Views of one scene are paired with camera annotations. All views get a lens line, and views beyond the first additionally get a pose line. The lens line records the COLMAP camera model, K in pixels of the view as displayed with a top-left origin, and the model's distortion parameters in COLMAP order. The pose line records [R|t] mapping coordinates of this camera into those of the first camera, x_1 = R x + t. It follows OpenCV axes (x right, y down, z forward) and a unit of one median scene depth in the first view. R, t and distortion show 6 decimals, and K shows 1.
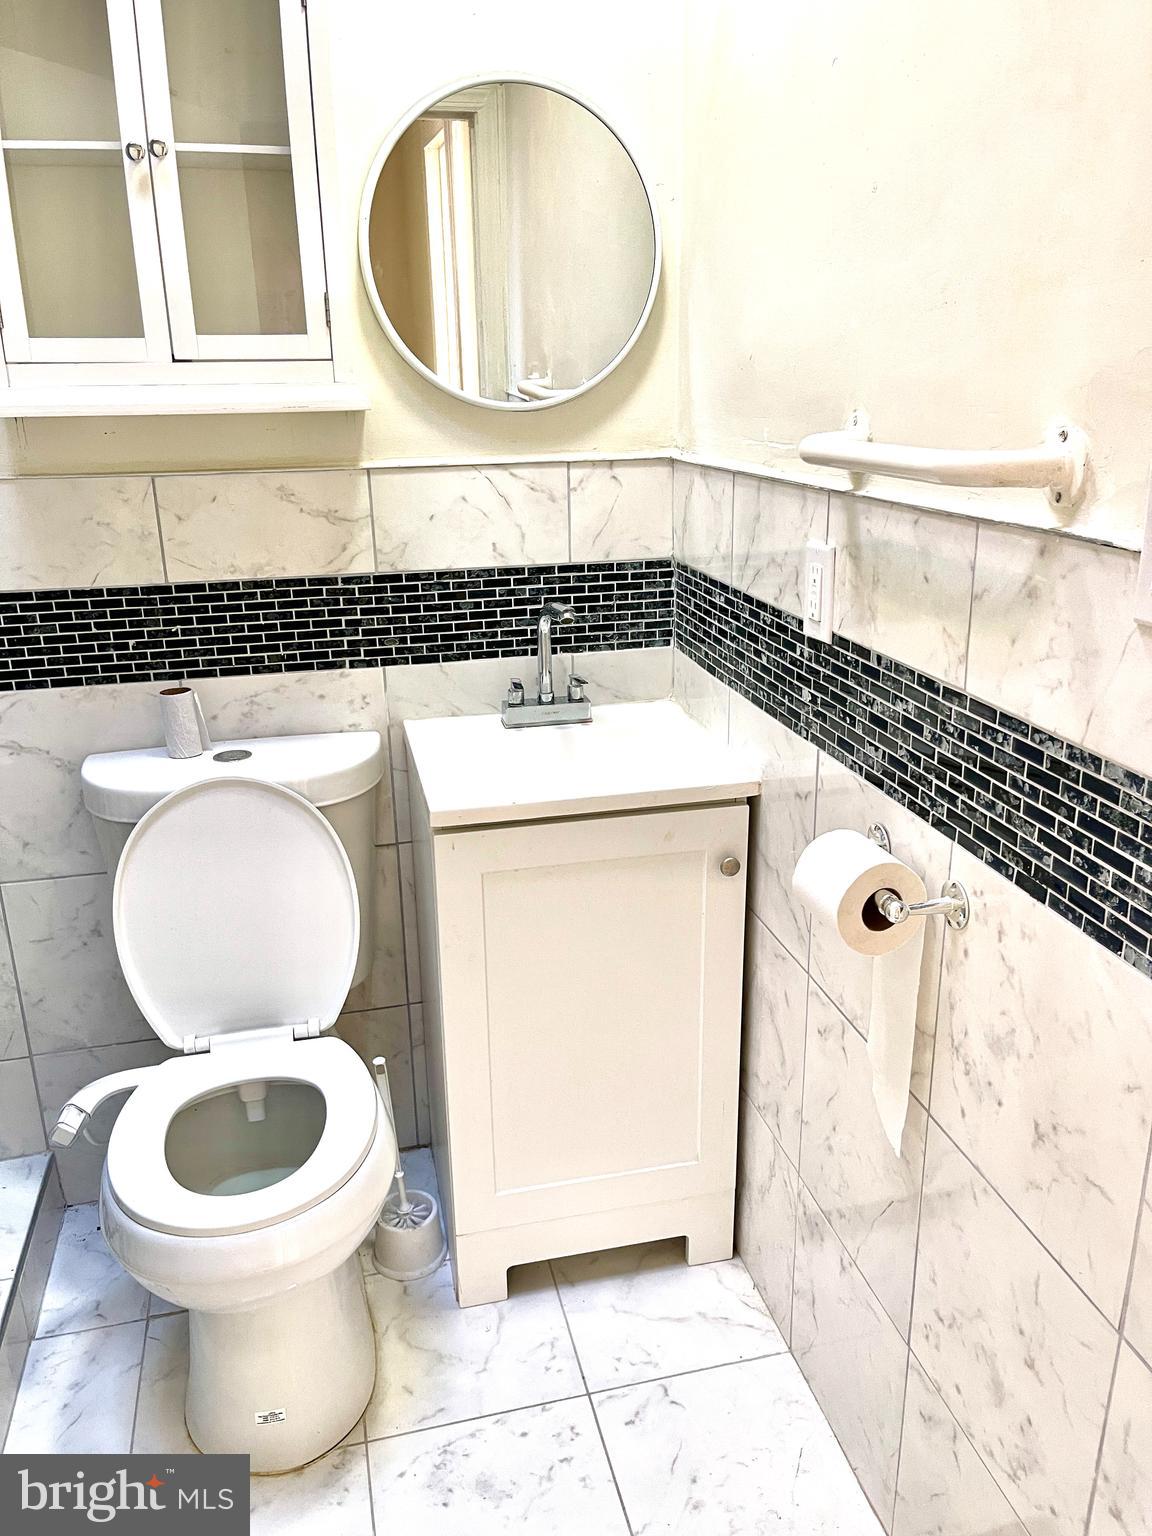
lens RADIAL K [[1185.6, 0, 579.3], [0, 1185.6, 781.8], [0, 0, 1]] dist [0.053565, -0.070609]
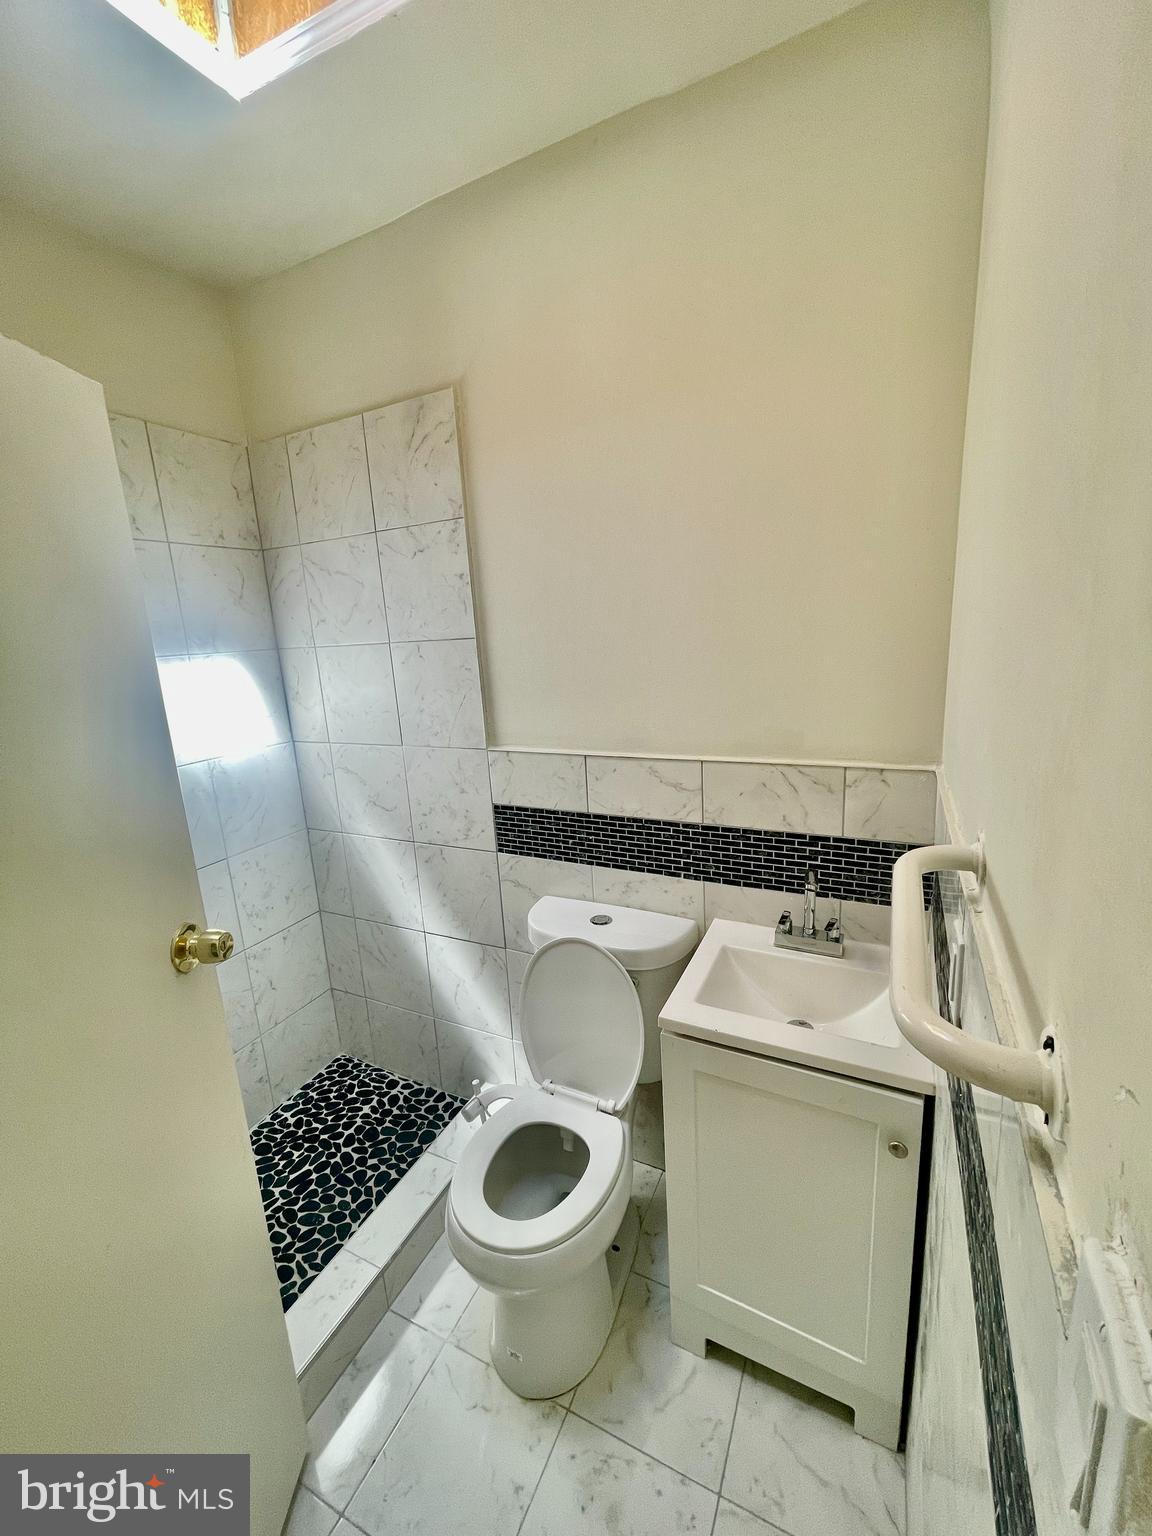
lens RADIAL K [[620.9, 0, 571.5], [0, 620.9, 761.4], [0, 0, 1]] dist [-0.003890, 0.002729]
pose [[0.759033, 0.110271, -0.641645, 0.208693], [-0.166455, 0.985665, -0.027515, -0.204827], [0.629413, 0.127690, 0.766508, 0.262049]]
